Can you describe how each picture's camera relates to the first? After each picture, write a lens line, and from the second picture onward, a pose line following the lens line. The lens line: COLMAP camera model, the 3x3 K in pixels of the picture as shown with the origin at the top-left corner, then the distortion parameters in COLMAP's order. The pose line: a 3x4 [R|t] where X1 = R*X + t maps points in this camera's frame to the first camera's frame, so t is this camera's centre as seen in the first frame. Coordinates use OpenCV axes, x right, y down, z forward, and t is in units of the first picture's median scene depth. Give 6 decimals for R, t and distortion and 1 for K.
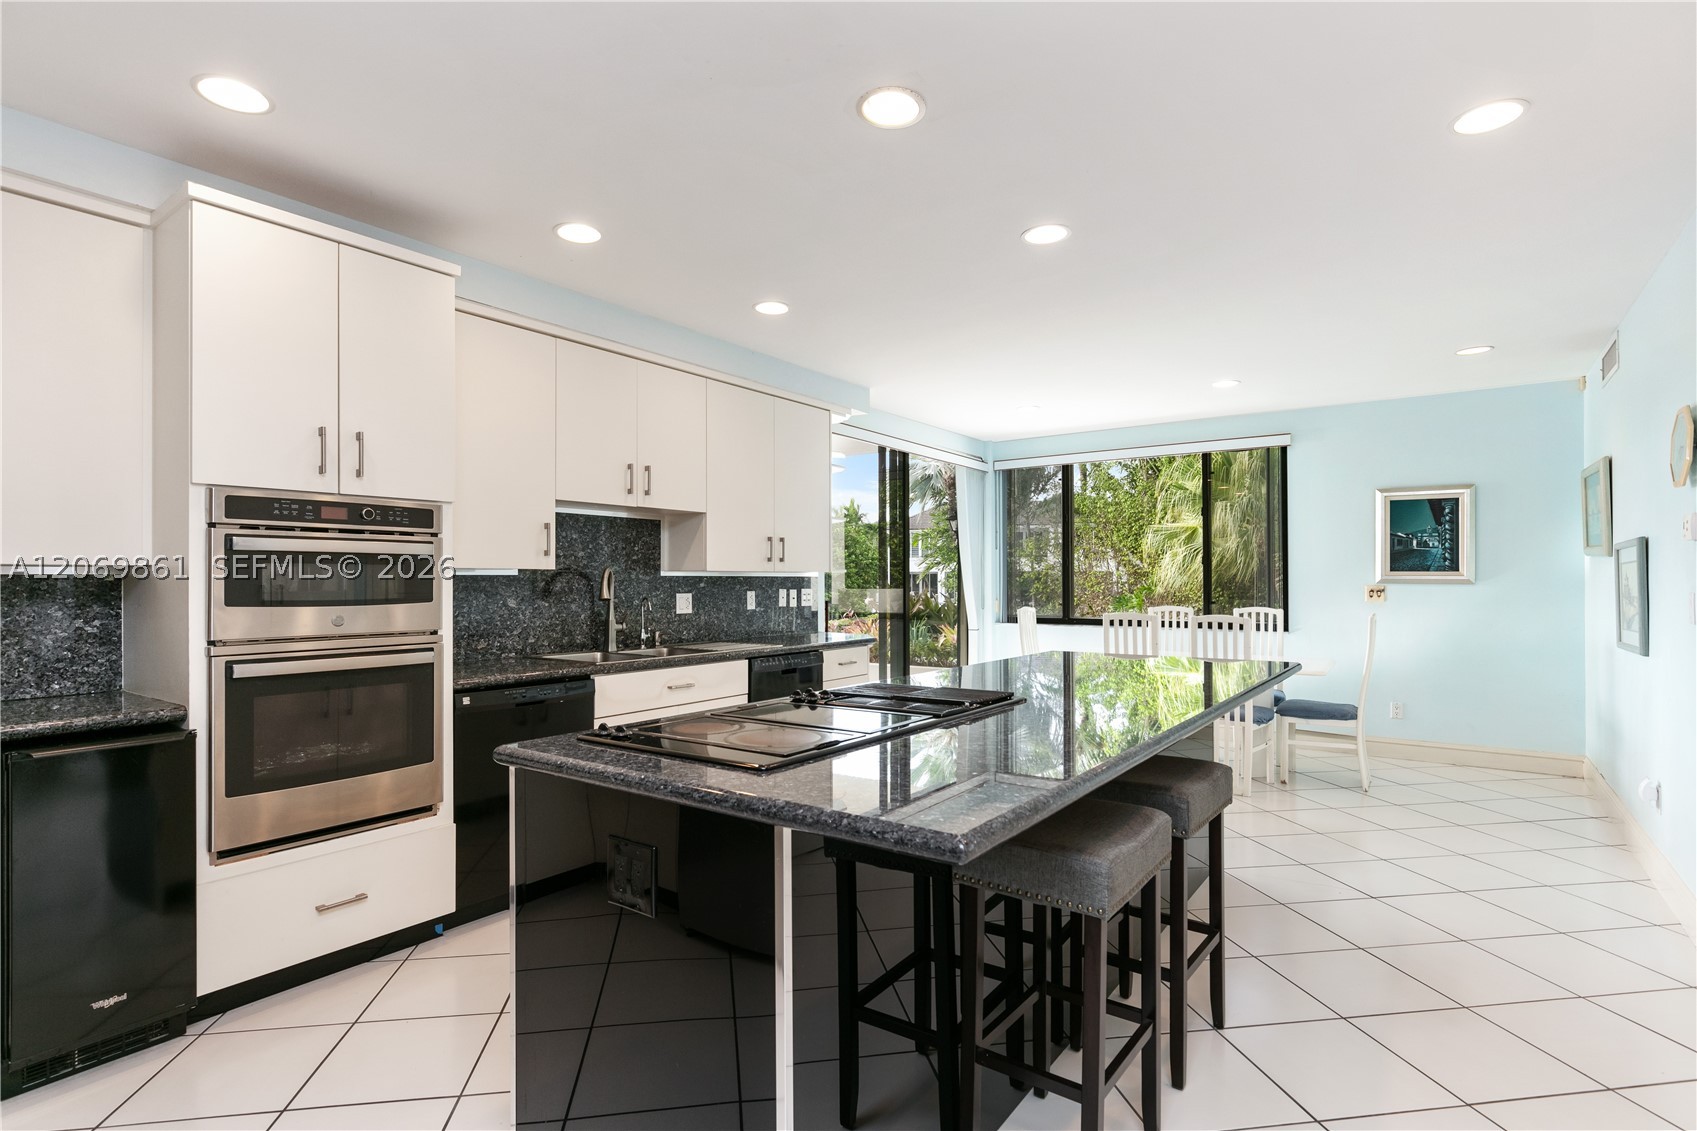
lens RADIAL K [[838.3, 0, 844.2], [0, 838.3, 576.2], [0, 0, 1]] dist [-0.001311, -0.000372]
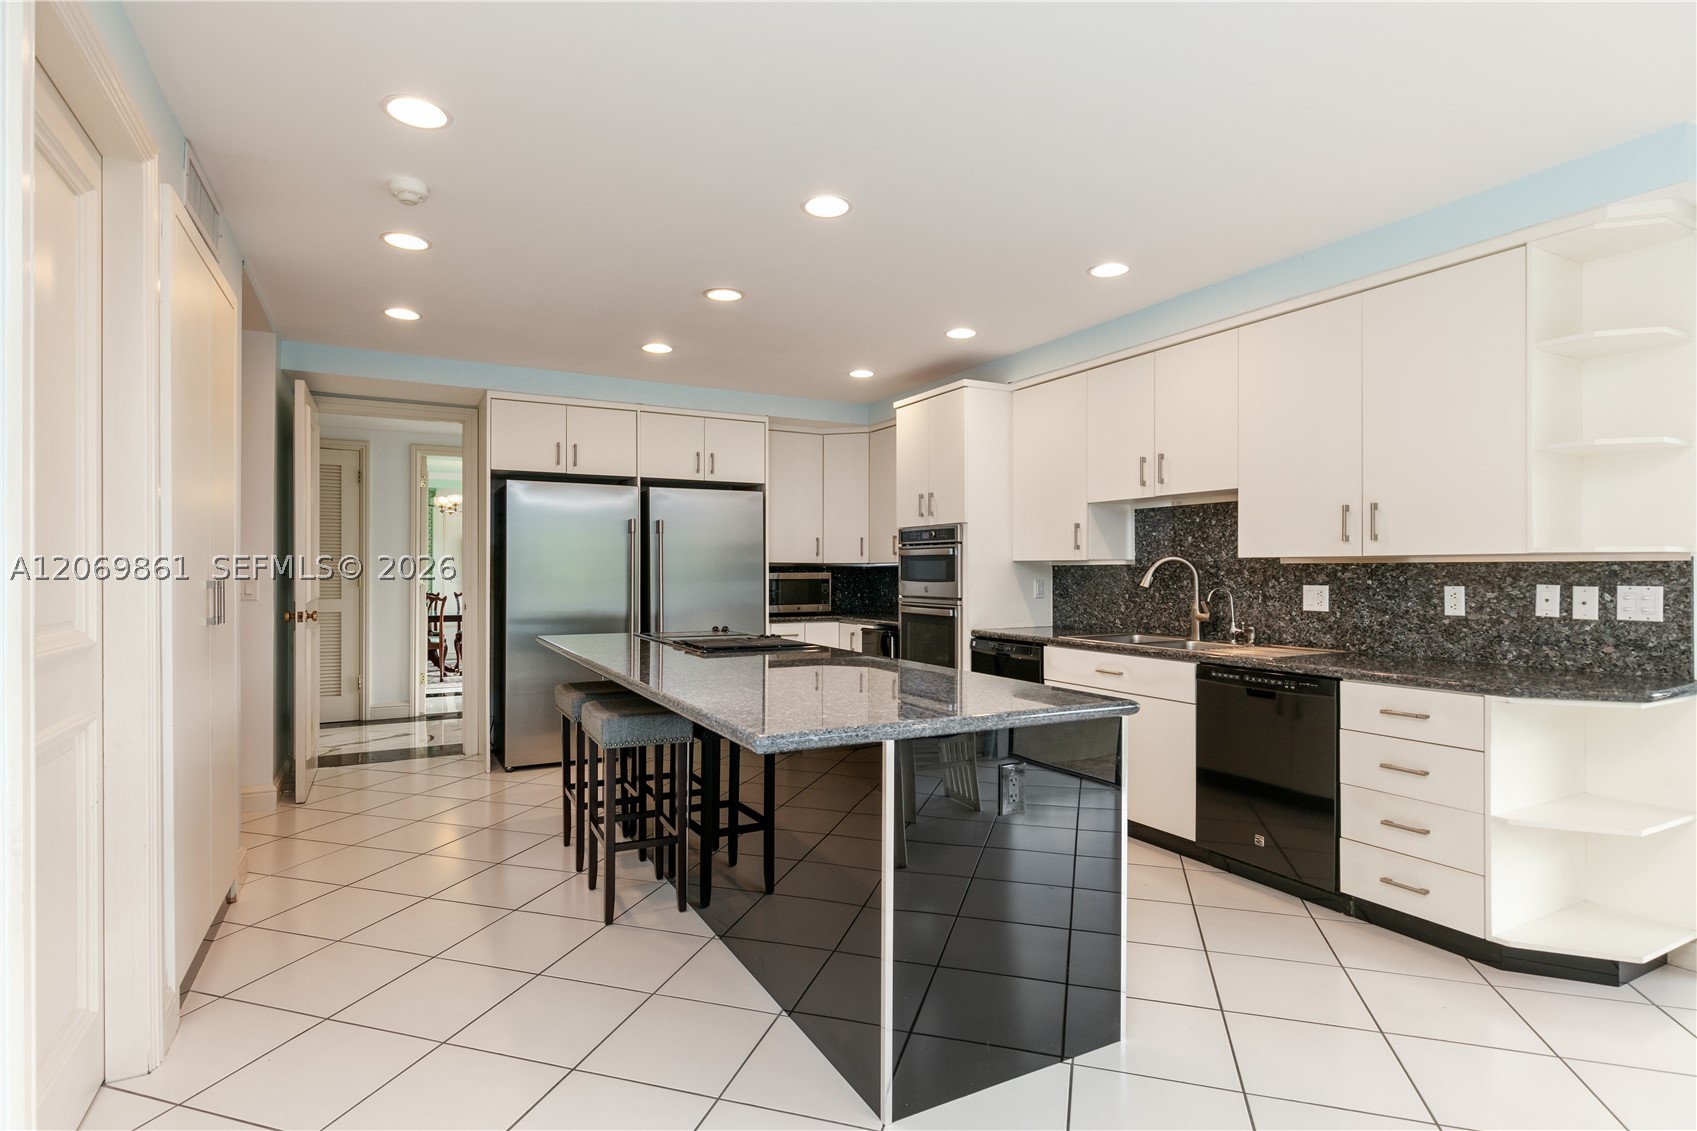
lens RADIAL K [[859.9, 0, 848.5], [0, 859.9, 565.5], [0, 0, 1]] dist [-0.000930, -0.000073]
pose [[-0.432752, 0.001766, -0.901511, 0.849314], [0.009226, 0.999954, -0.002470, -0.000278], [0.901466, -0.009386, -0.432748, 1.106091]]
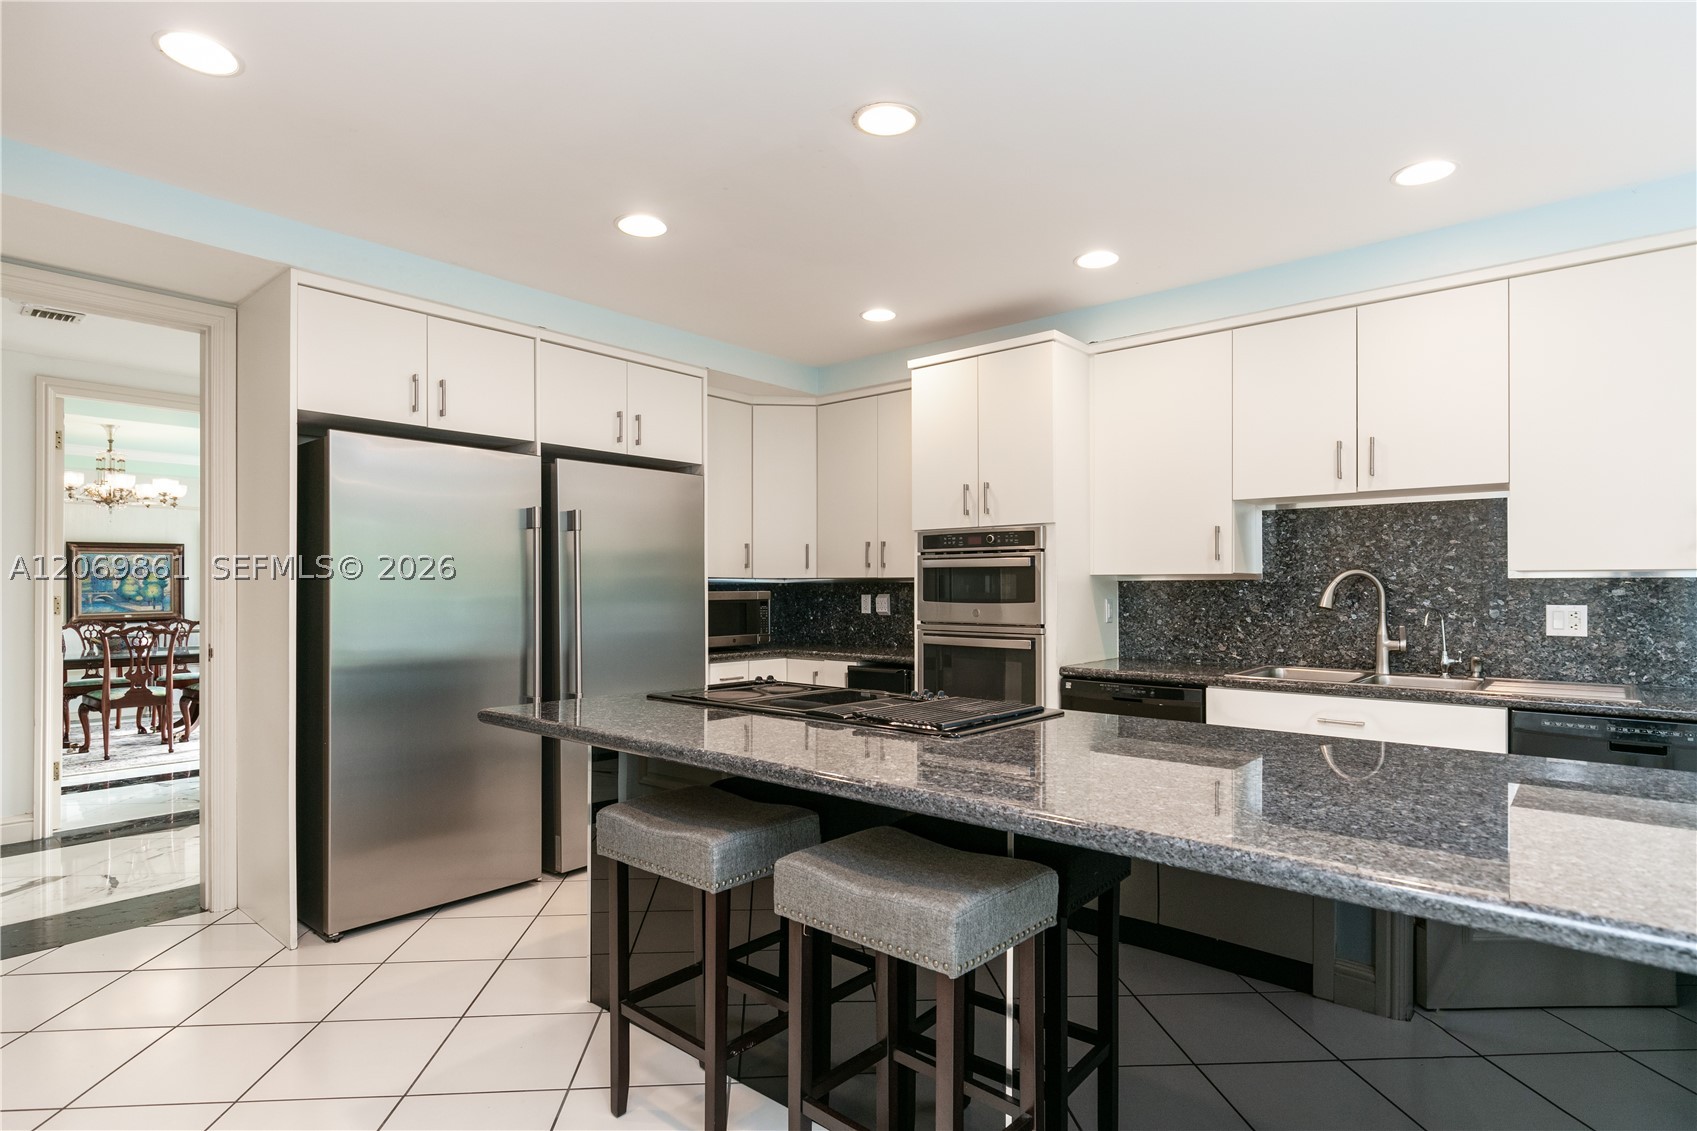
lens RADIAL K [[875.3, 0, 845.8], [0, 875.3, 583.7], [0, 0, 1]] dist [-0.002254, -0.000846]
pose [[-0.080775, 0.003956, -0.996725, 0.614198], [0.009066, 0.999954, 0.003234, -0.003625], [0.996691, -0.008776, -0.080807, 0.576923]]
